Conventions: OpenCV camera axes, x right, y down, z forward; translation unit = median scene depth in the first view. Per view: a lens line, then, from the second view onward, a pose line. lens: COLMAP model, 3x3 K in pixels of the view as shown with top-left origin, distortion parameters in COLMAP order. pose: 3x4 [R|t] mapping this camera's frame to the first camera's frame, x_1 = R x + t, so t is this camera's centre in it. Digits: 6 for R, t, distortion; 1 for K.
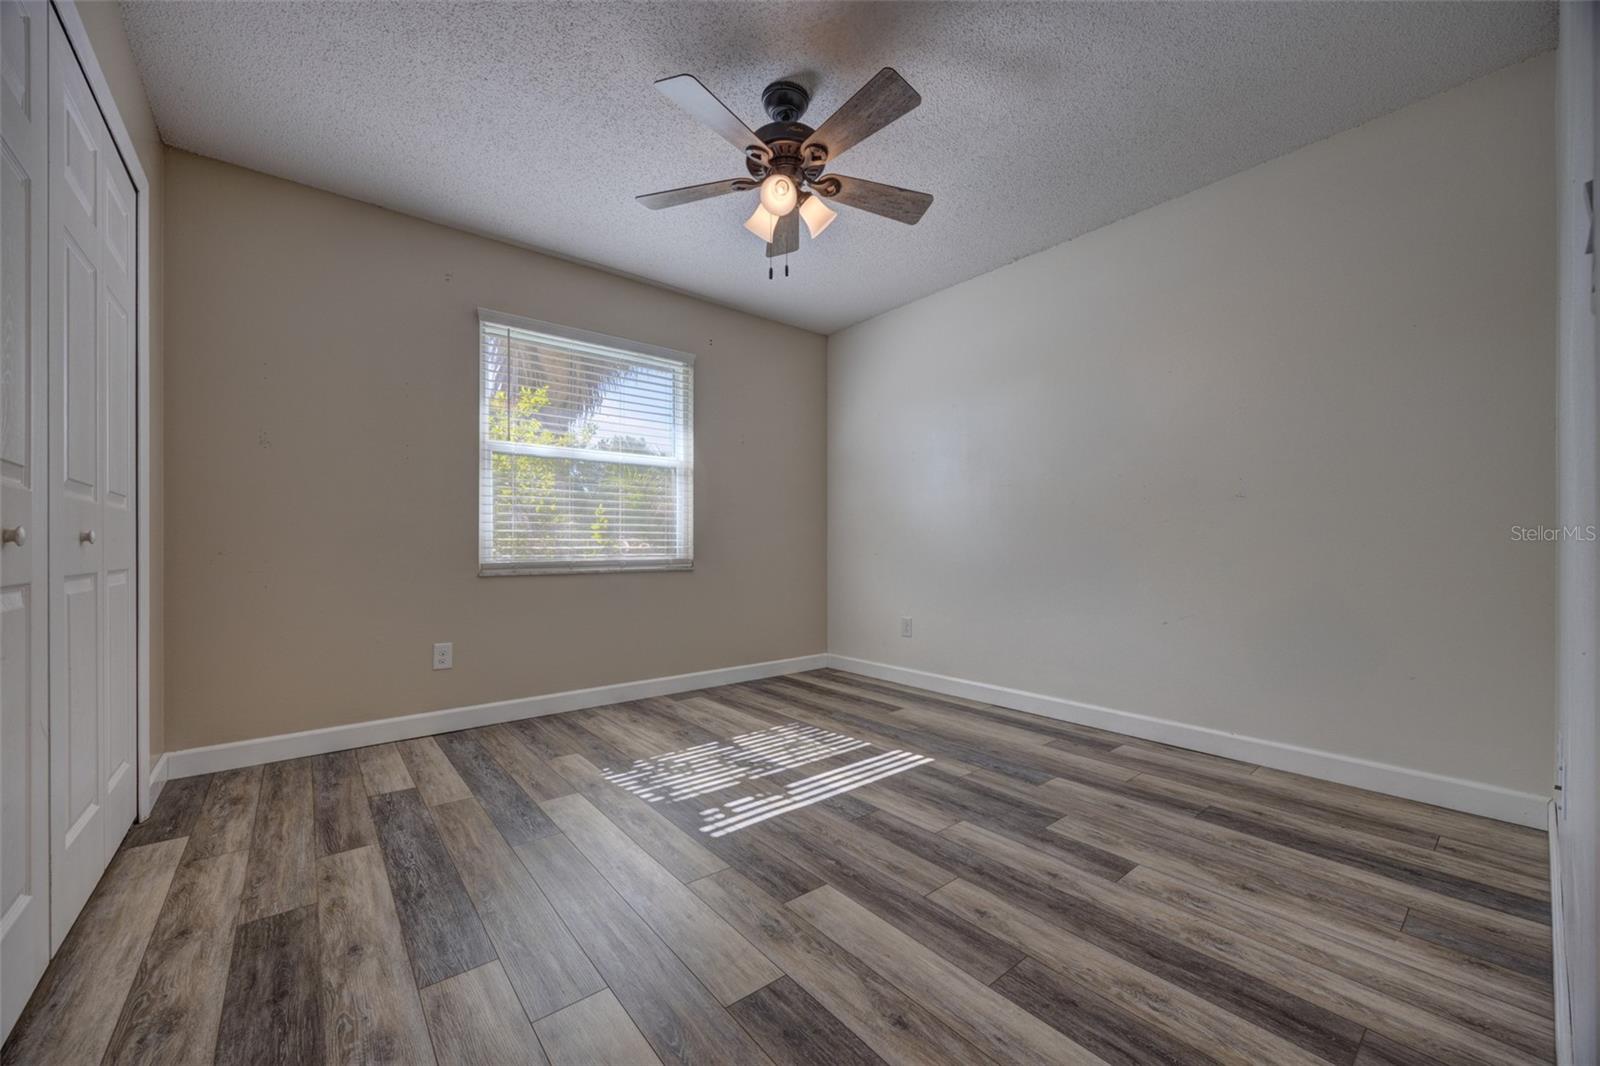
lens RADIAL K [[624.4, 0, 803.8], [0, 624.4, 542.2], [0, 0, 1]] dist [0.000233, -0.000722]
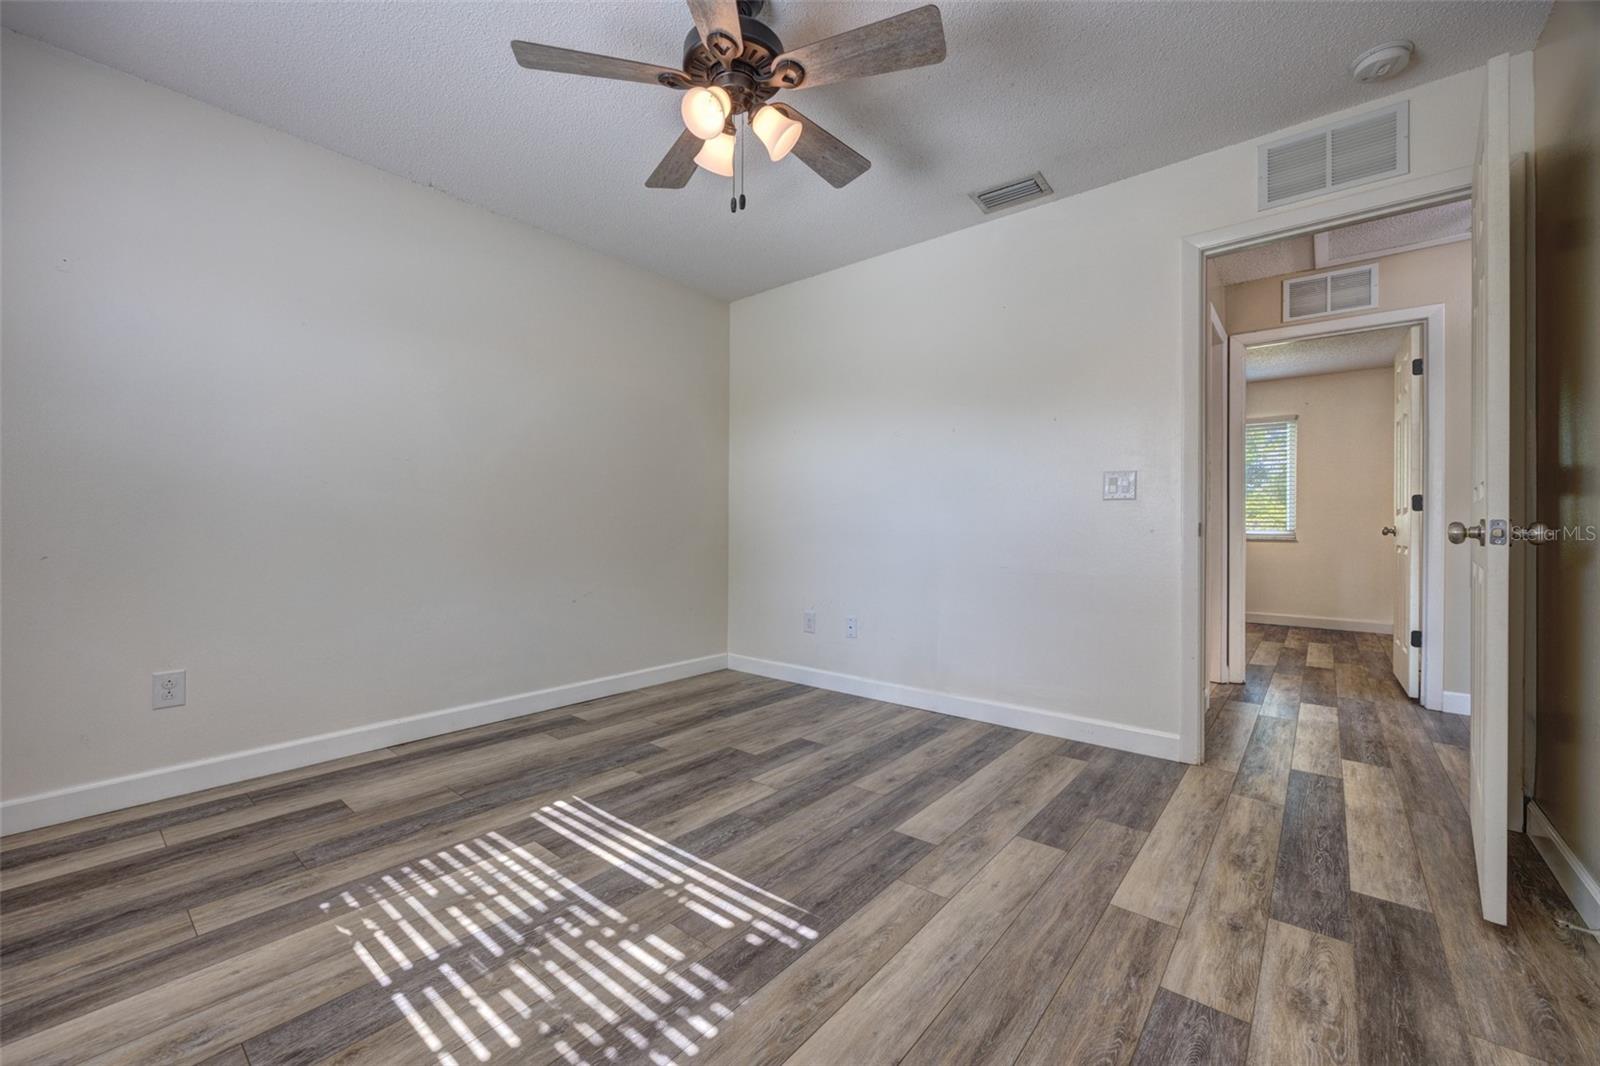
lens RADIAL K [[624.4, 0, 822.9], [0, 624.4, 533.7], [0, 0, 1]] dist [0.000233, -0.000722]
pose [[-0.207938, -0.011312, 0.978077, -0.701623], [-0.013497, 0.999871, 0.008695, 0.002292], [-0.978049, -0.011393, -0.208064, 0.926556]]
